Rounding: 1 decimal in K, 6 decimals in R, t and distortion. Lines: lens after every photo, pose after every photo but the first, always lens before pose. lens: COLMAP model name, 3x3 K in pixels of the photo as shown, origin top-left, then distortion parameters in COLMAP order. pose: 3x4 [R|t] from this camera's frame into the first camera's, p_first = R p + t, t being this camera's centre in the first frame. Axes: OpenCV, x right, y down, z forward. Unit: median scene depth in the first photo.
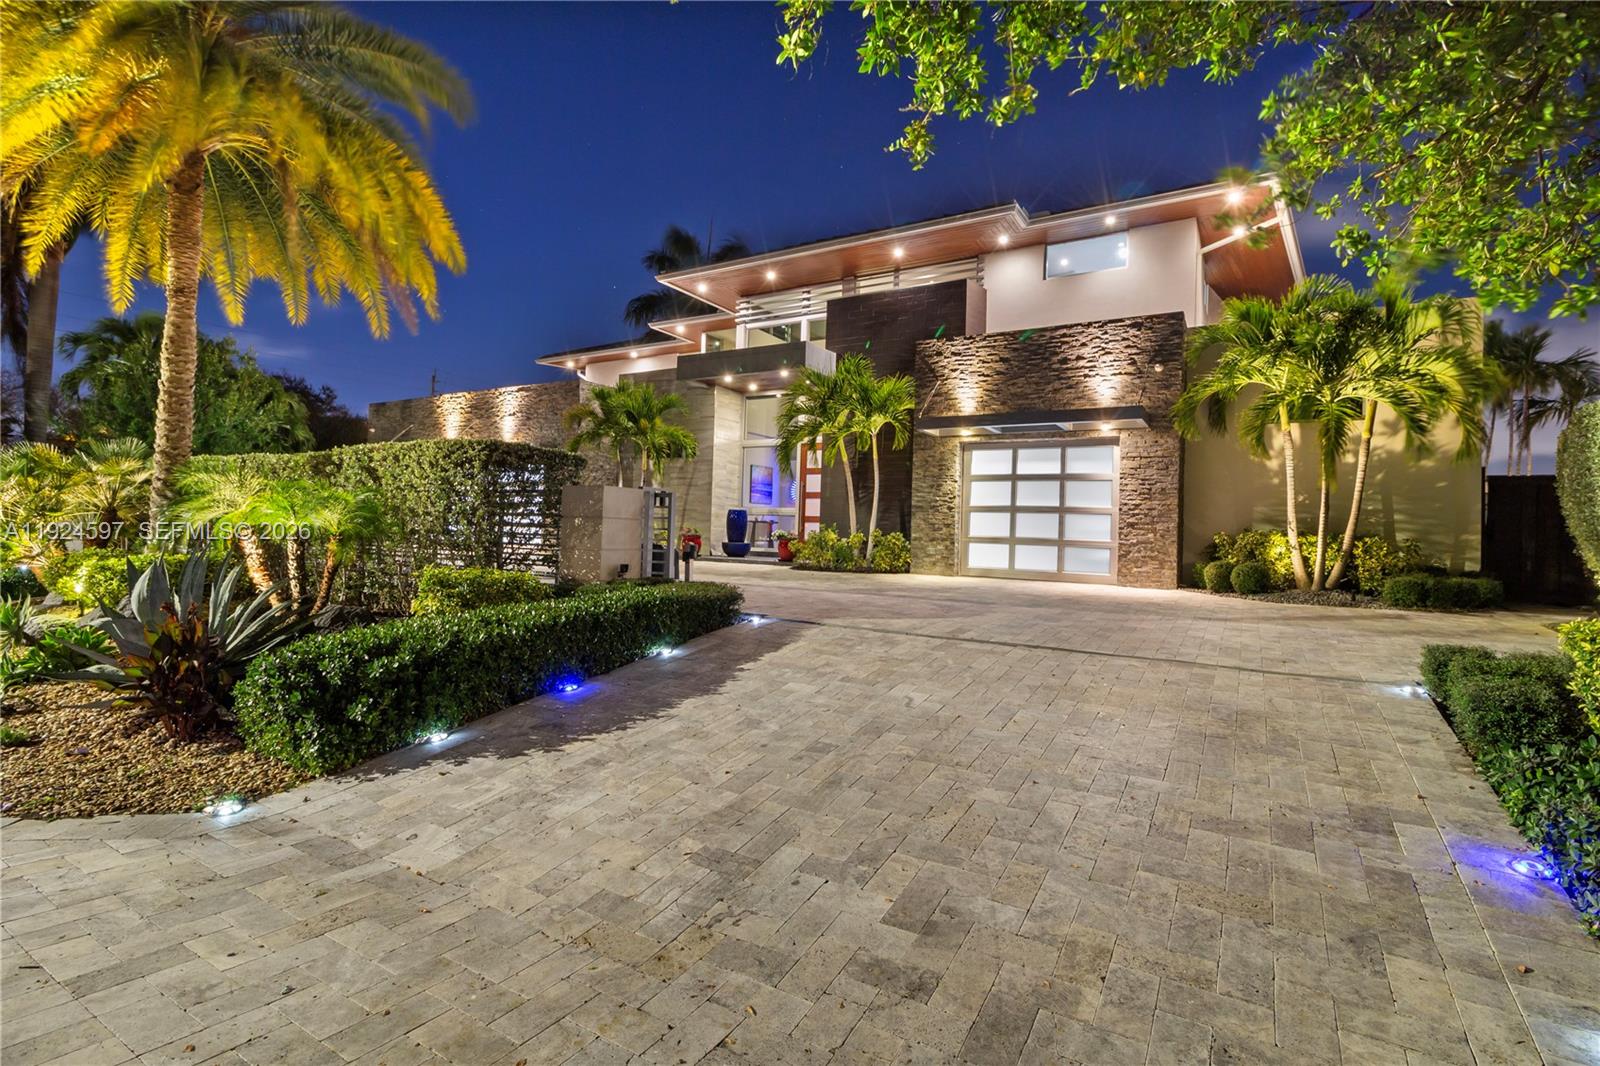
lens RADIAL K [[737.9, 0, 805.1], [0, 737.9, 522.4], [0, 0, 1]] dist [0.001724, -0.000198]
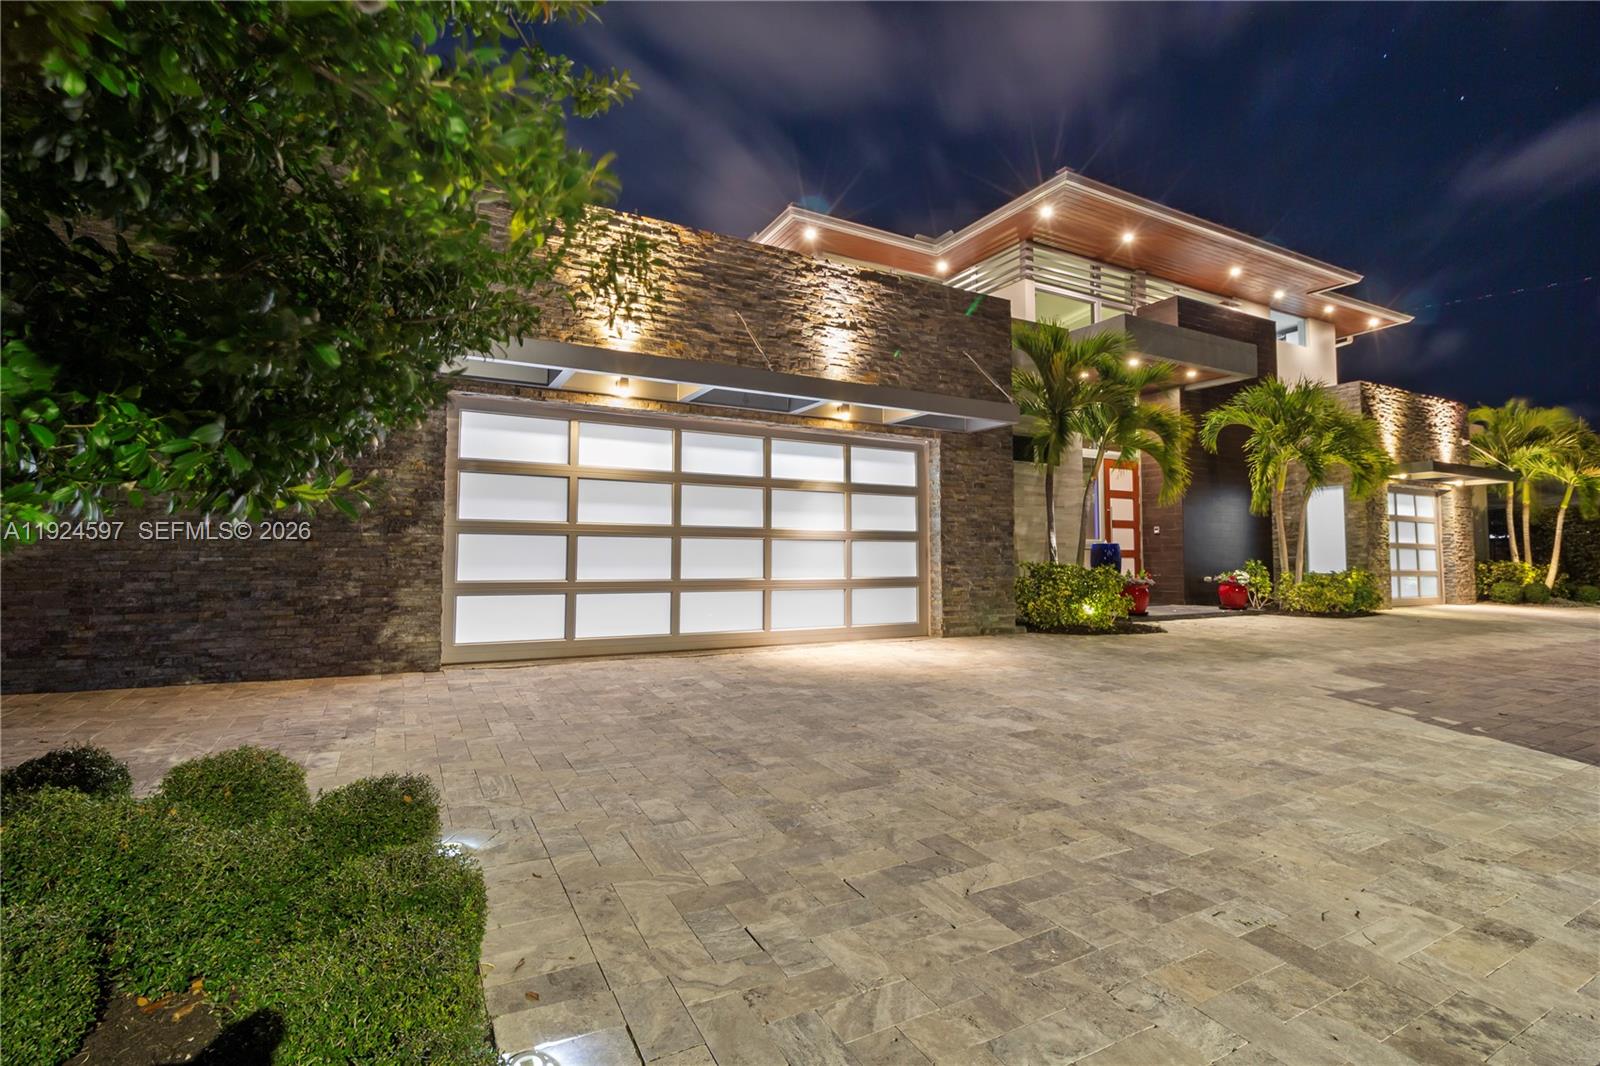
lens RADIAL K [[731.8, 0, 808.7], [0, 731.8, 523.4], [0, 0, 1]] dist [0.002106, 0.000150]
pose [[0.507566, 0.005007, 0.861598, -1.215467], [-0.002426, 0.999987, -0.004382, -0.046625], [-0.861609, 0.000133, 0.507572, 1.257720]]
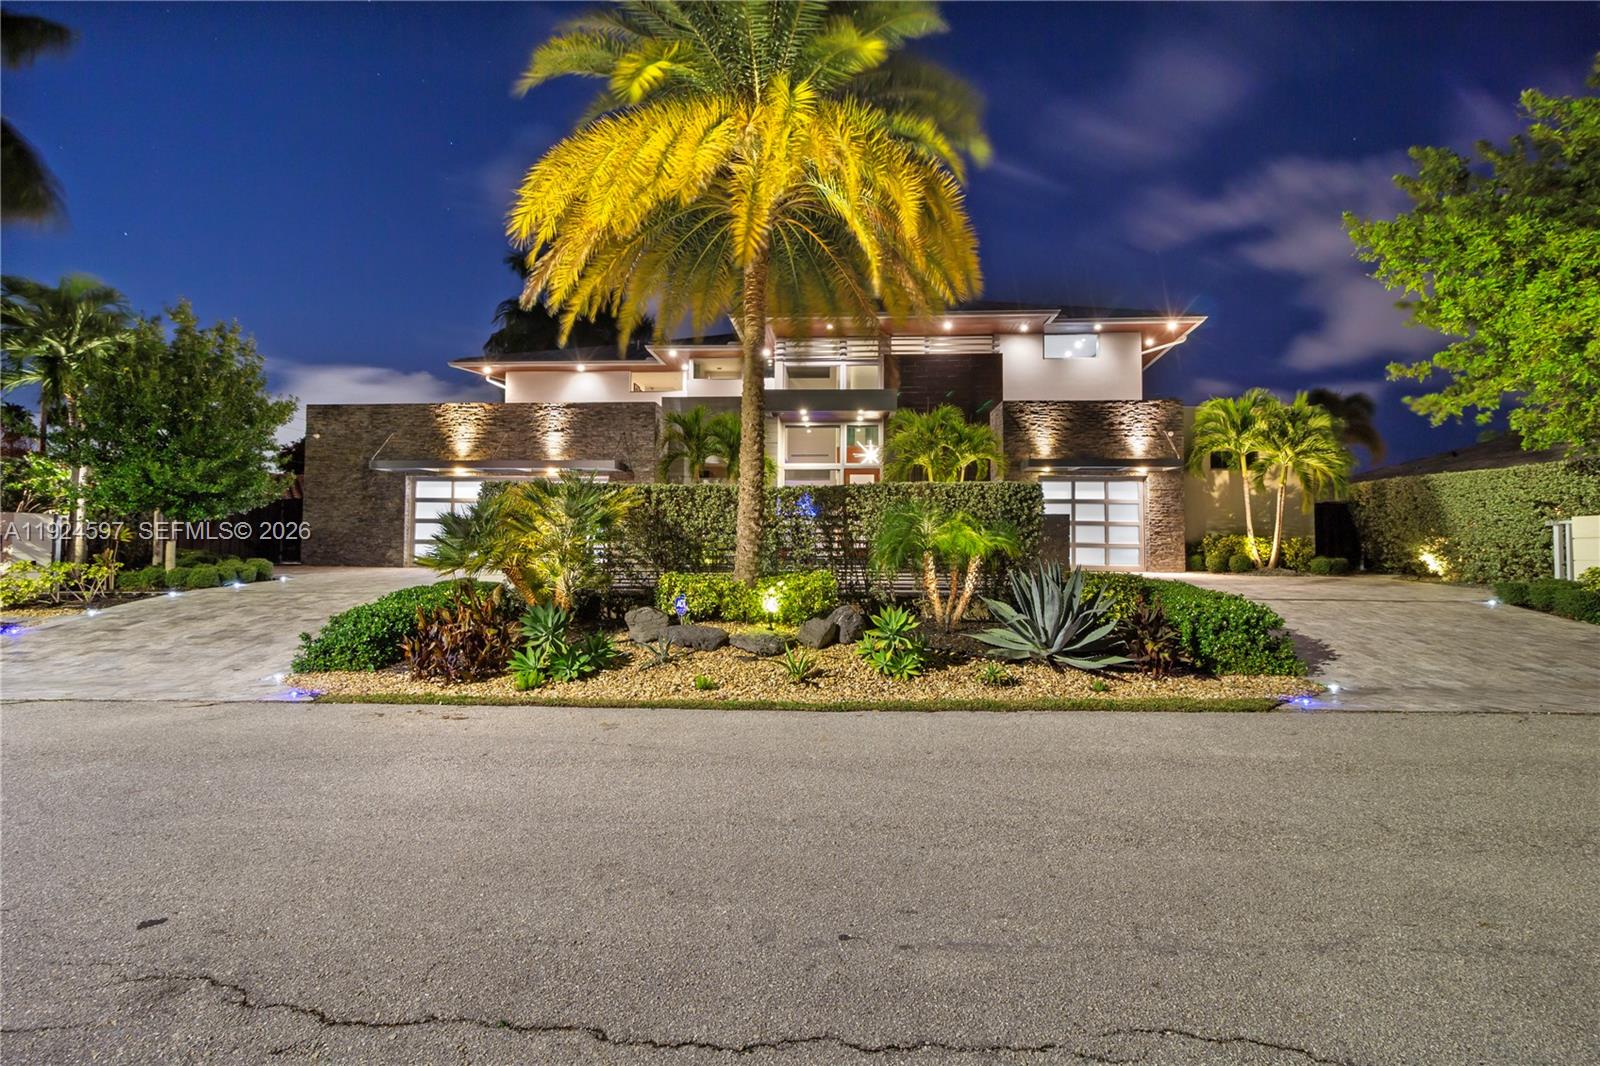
lens RADIAL K [[725.7, 0, 803.8], [0, 725.7, 521.9], [0, 0, 1]] dist [0.001324, 0.000436]
pose [[0.884015, -0.012064, 0.467302, -0.881566], [0.015879, 0.999865, -0.004225, -0.024008], [-0.467188, 0.011155, 0.884088, -0.008881]]
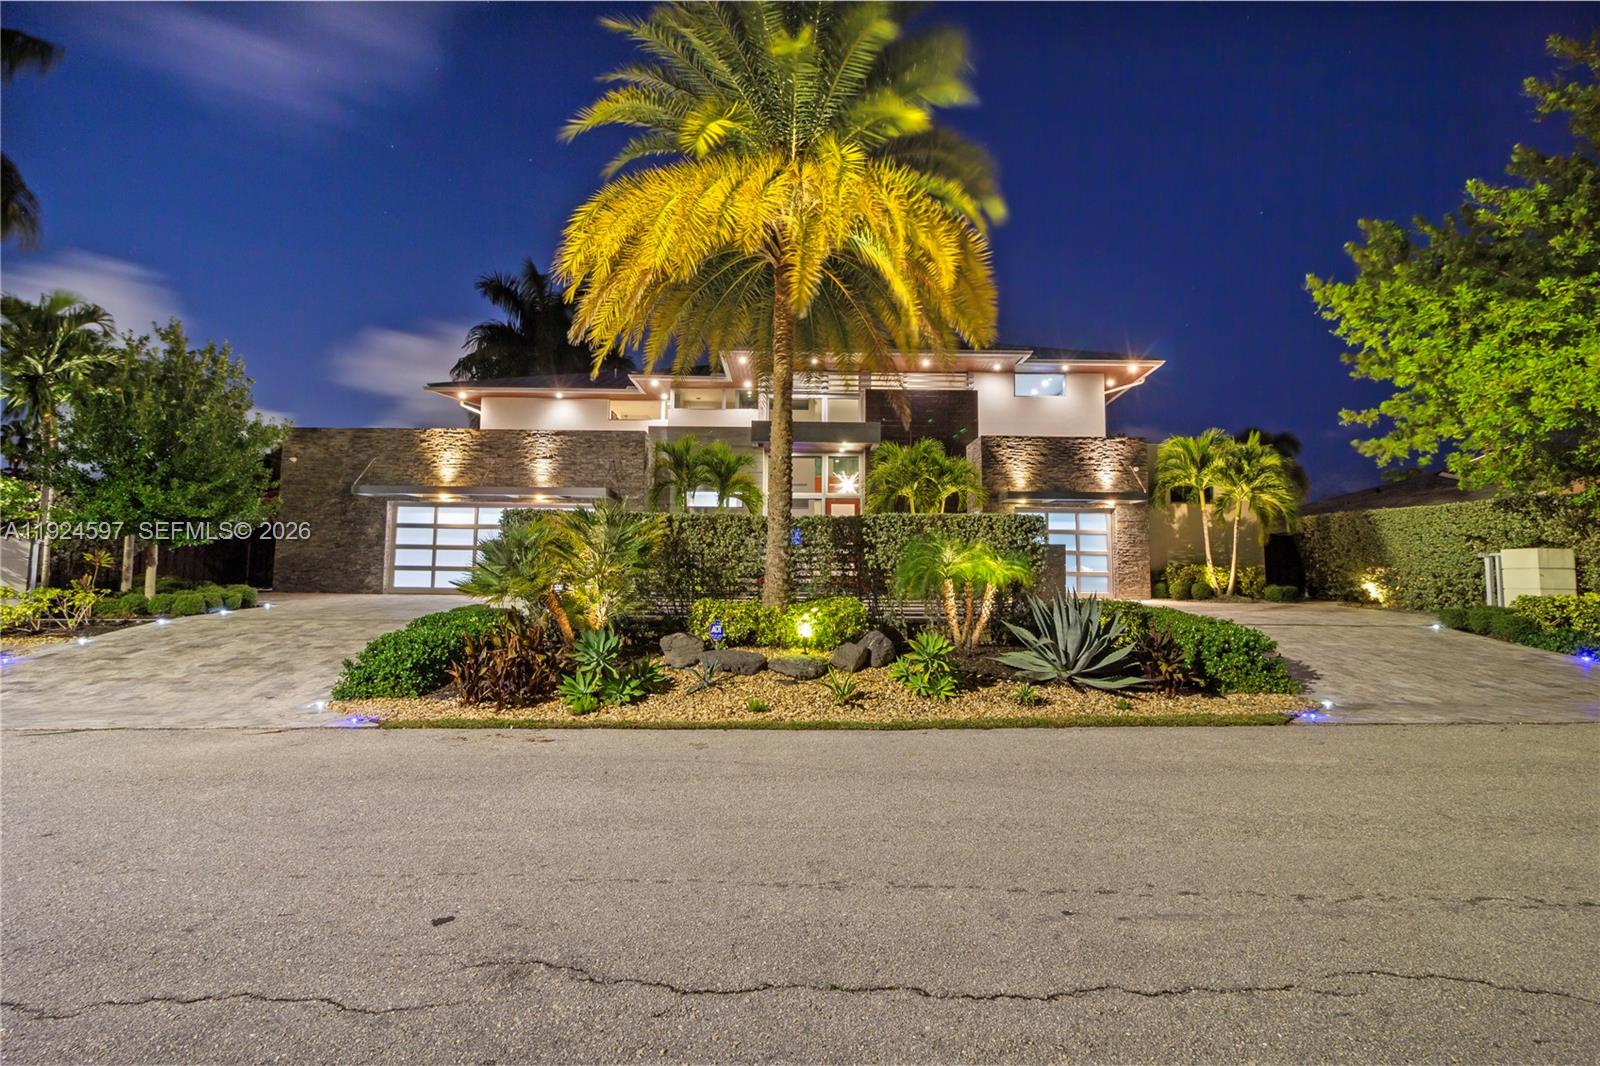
lens RADIAL K [[721.7, 0, 802.6], [0, 721.7, 523.7], [0, 0, 1]] dist [0.001316, 0.000186]
pose [[0.847596, 0.011408, 0.530519, -0.970827], [0.010667, 0.999201, -0.038529, -0.026727], [-0.530535, 0.038316, 0.846797, 0.007431]]
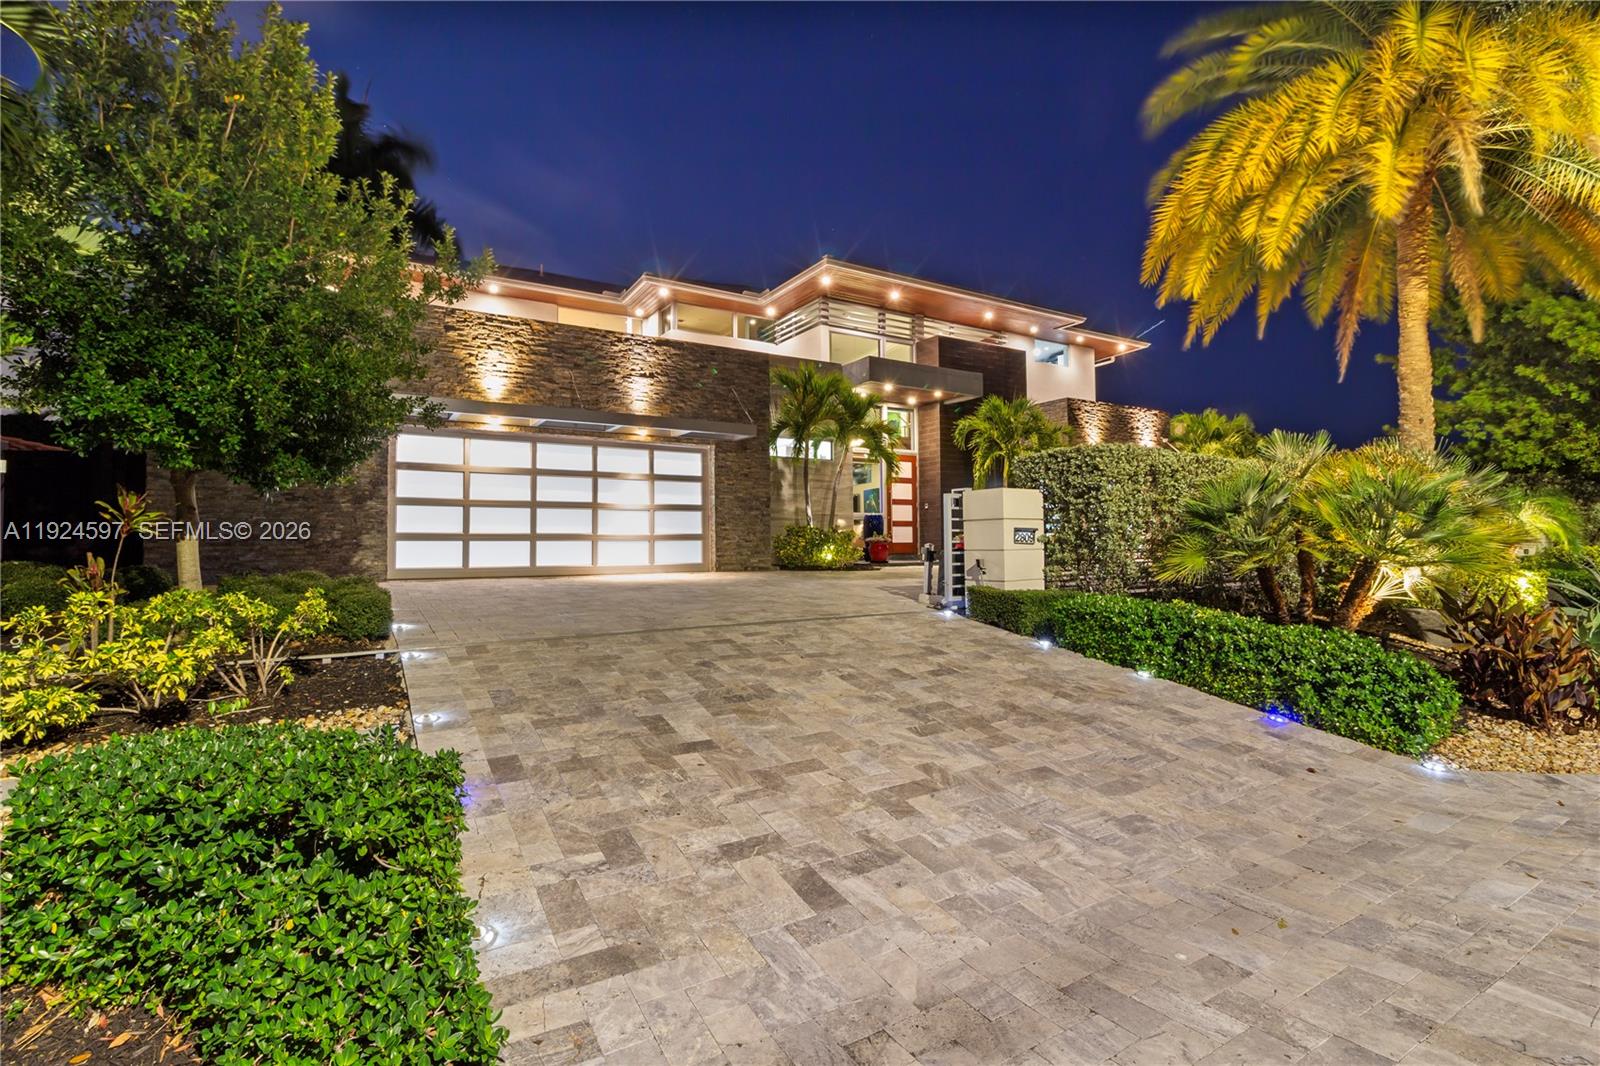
lens RADIAL K [[725.7, 0, 803.8], [0, 725.7, 521.9], [0, 0, 1]] dist [0.001324, 0.000436]
pose [[0.473360, -0.011625, 0.880792, -1.447274], [0.006031, 0.999932, 0.009956, -0.025948], [-0.880849, 0.000600, 0.473398, 0.865844]]
